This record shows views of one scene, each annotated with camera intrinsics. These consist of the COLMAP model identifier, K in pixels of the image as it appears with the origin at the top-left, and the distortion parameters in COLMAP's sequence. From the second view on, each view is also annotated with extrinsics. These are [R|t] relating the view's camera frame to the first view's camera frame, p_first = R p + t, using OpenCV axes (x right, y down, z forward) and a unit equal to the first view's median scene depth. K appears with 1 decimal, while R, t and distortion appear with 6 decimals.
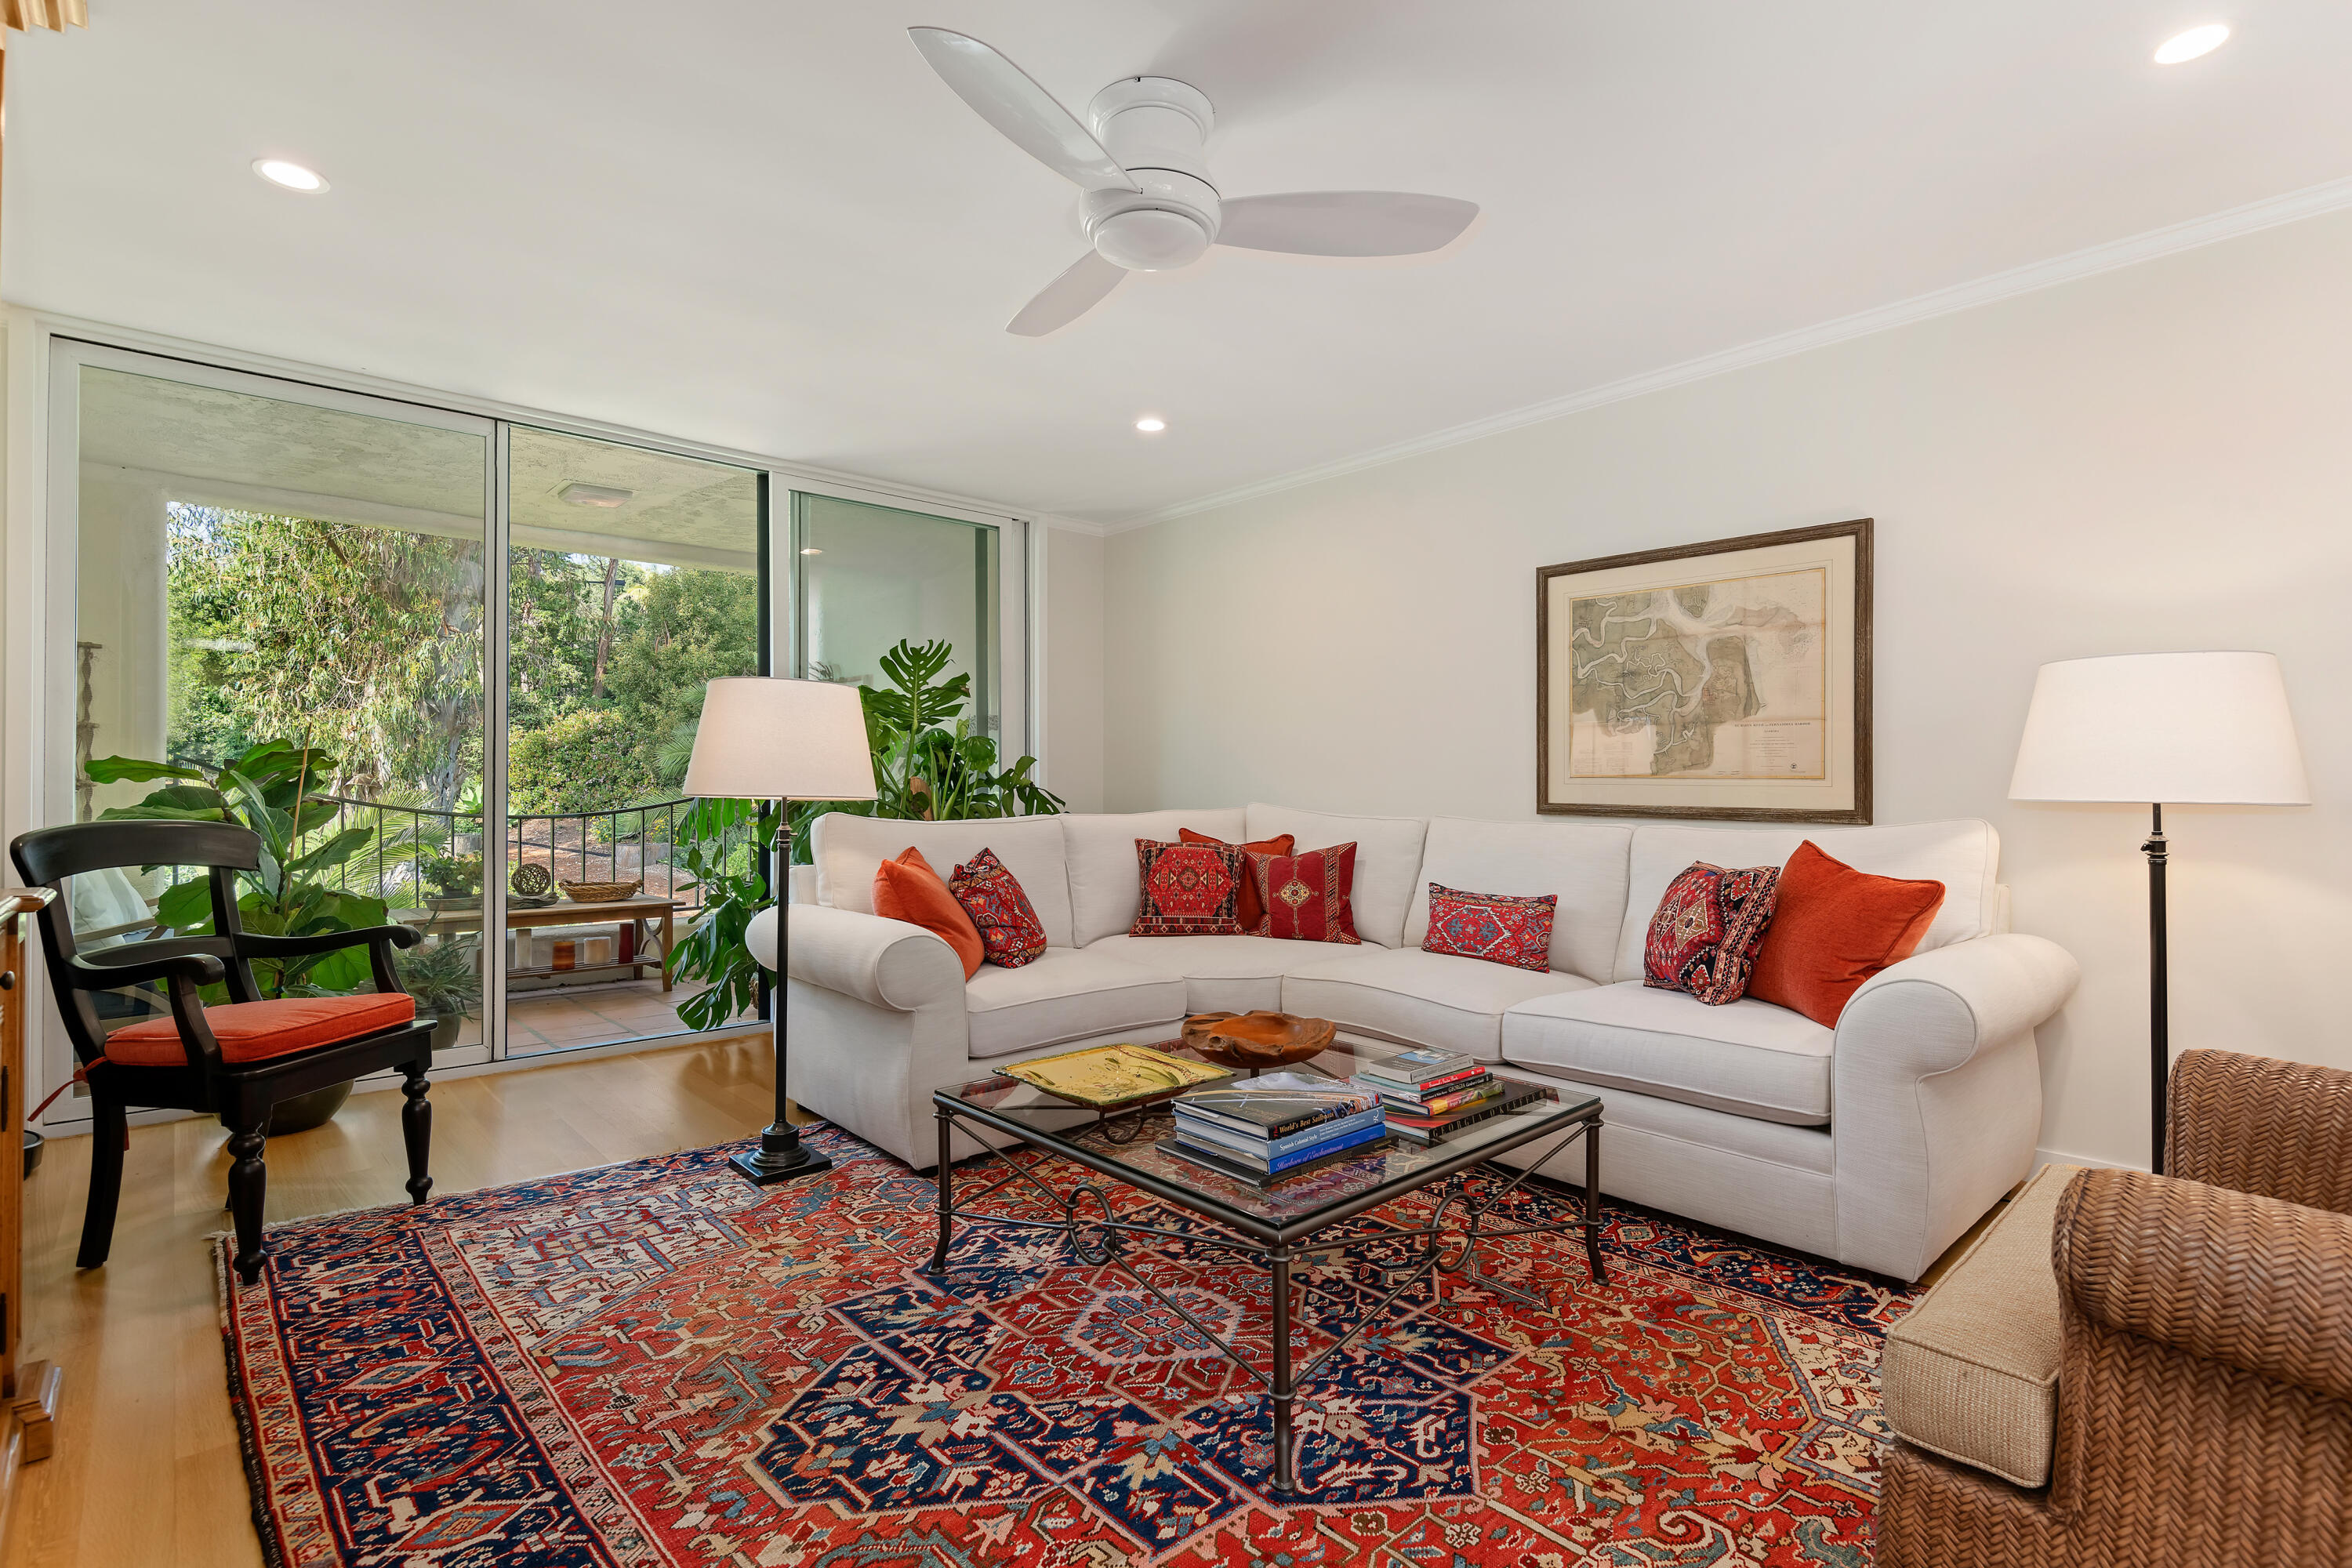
lens RADIAL K [[1101.0, 0, 1124.4], [0, 1101.0, 774.3], [0, 0, 1]] dist [0.000219, -0.000311]
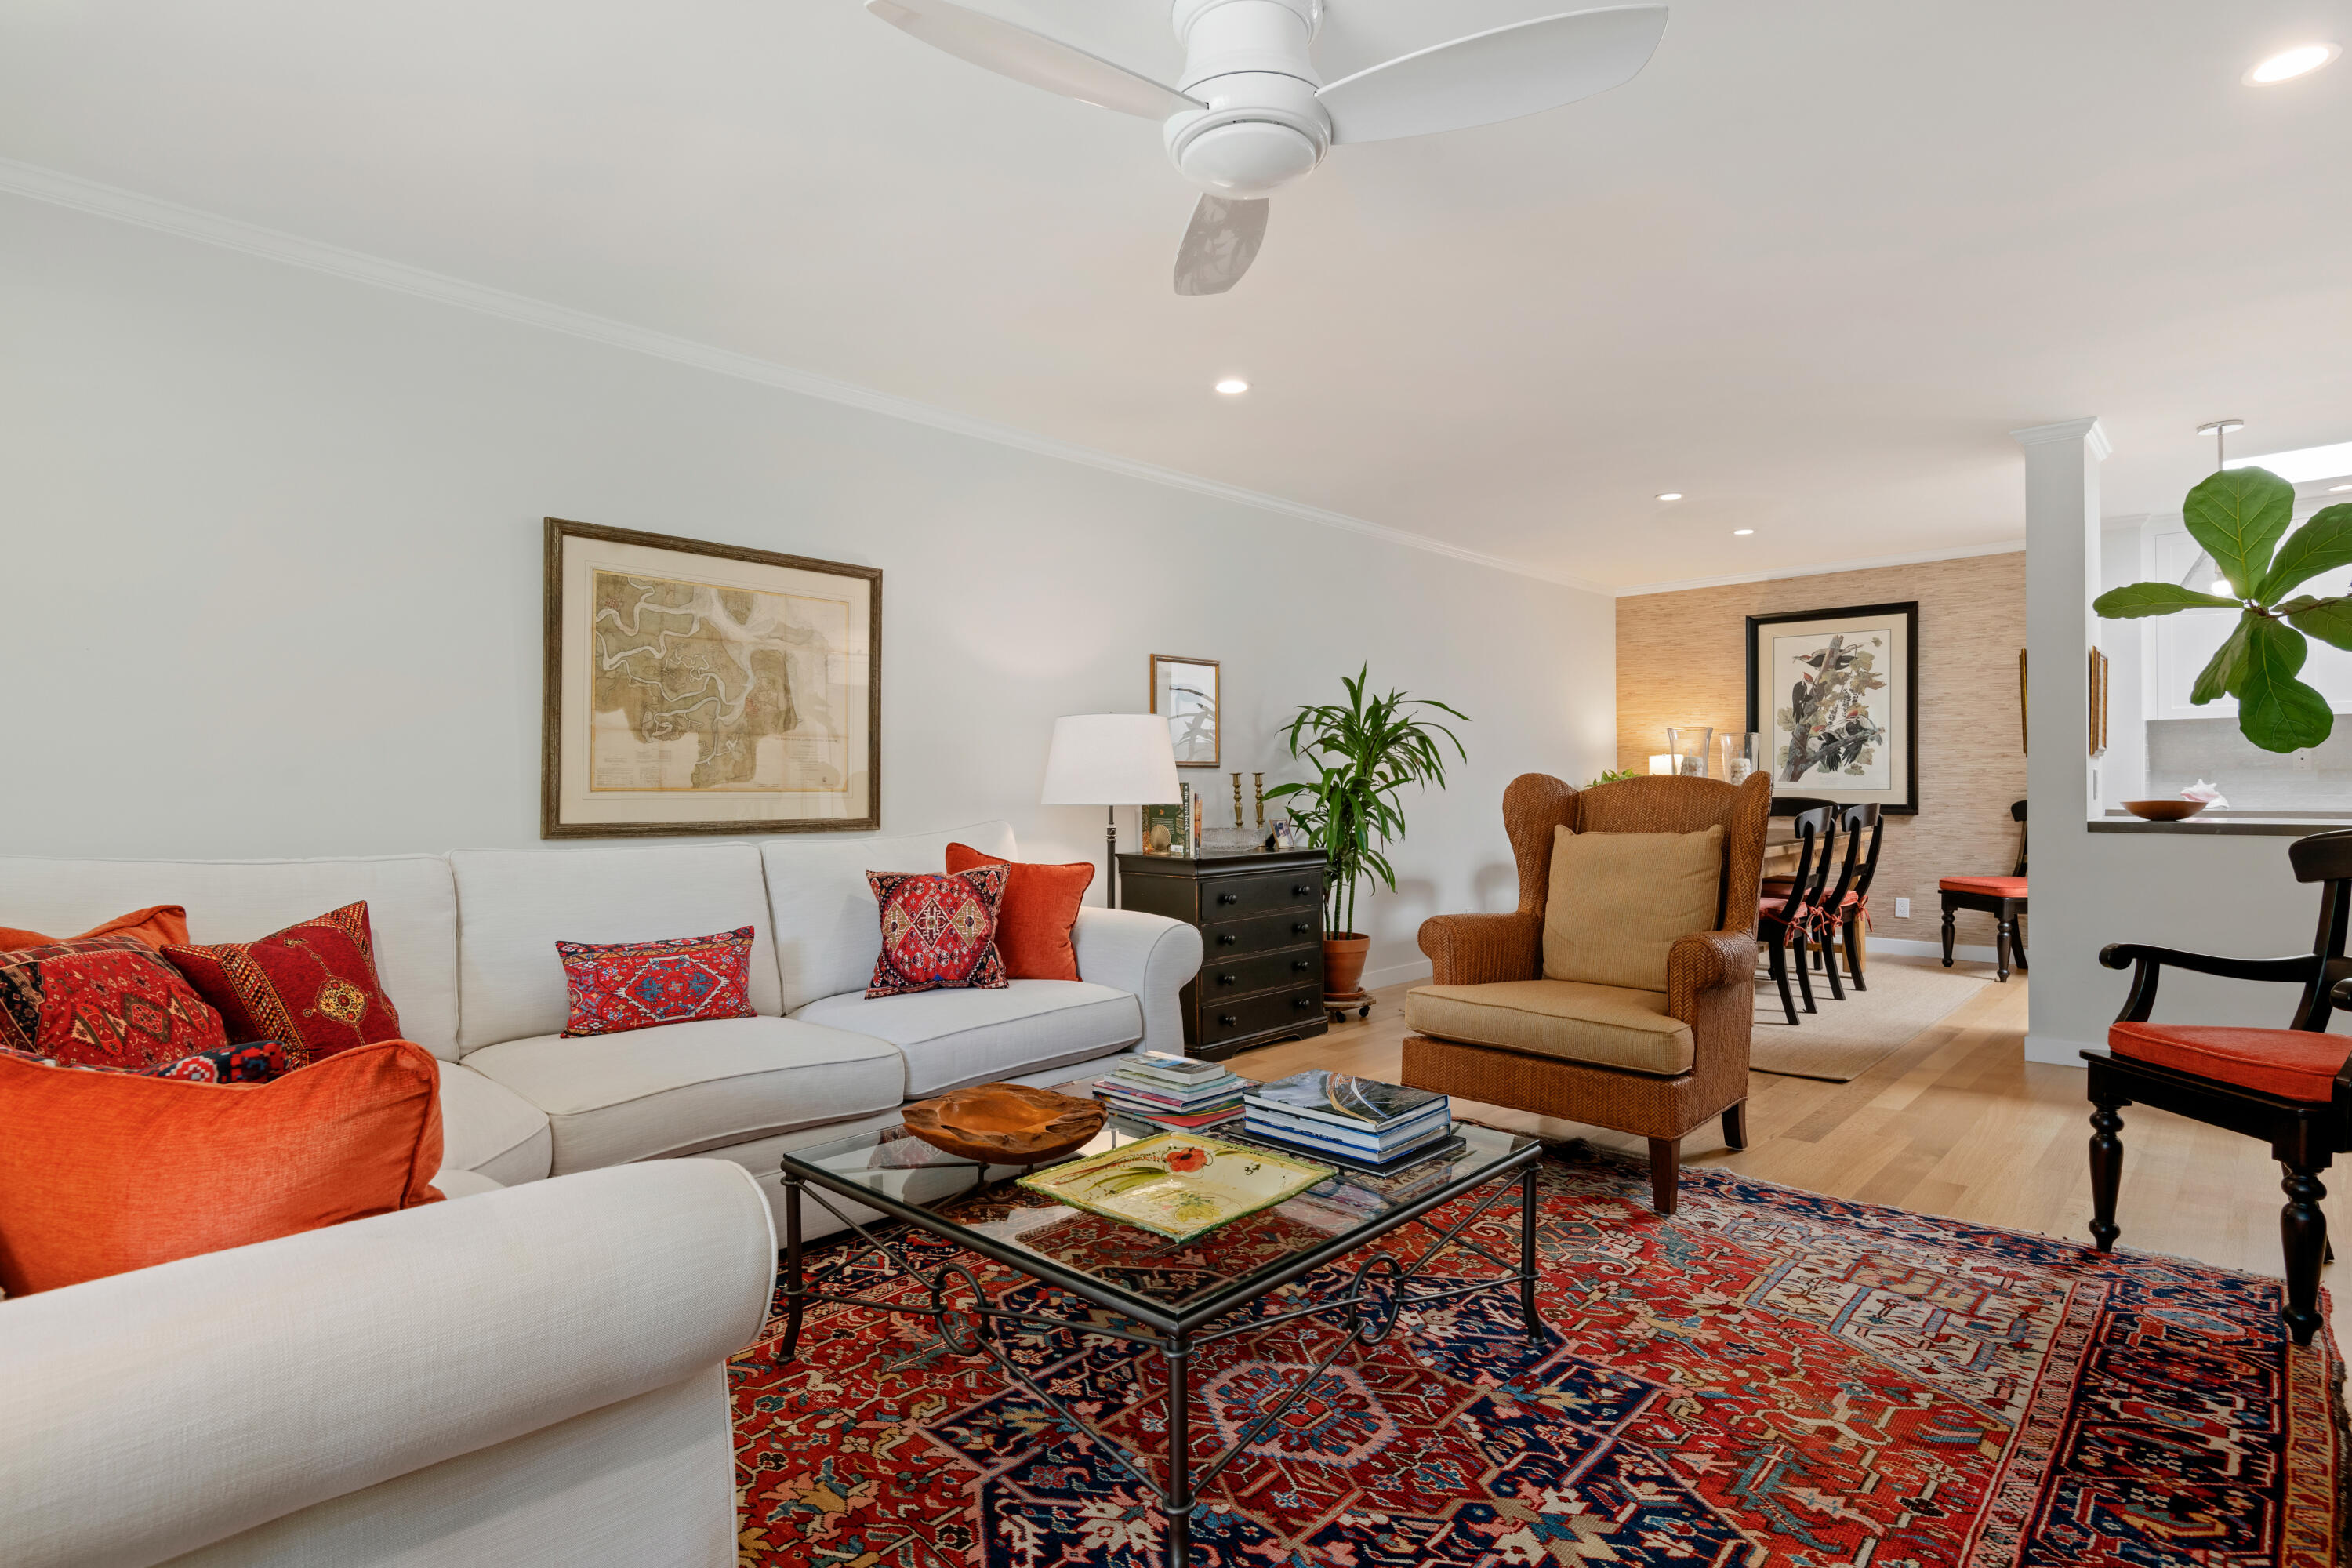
lens RADIAL K [[1208.3, 0, 1180.9], [0, 1208.3, 777.6], [0, 0, 1]] dist [0.007730, -0.000531]
pose [[-0.111136, 0.005835, 0.993788, -0.580709], [-0.002188, 0.999979, -0.006116, -0.002755], [-0.993803, -0.002854, -0.111121, 0.746878]]
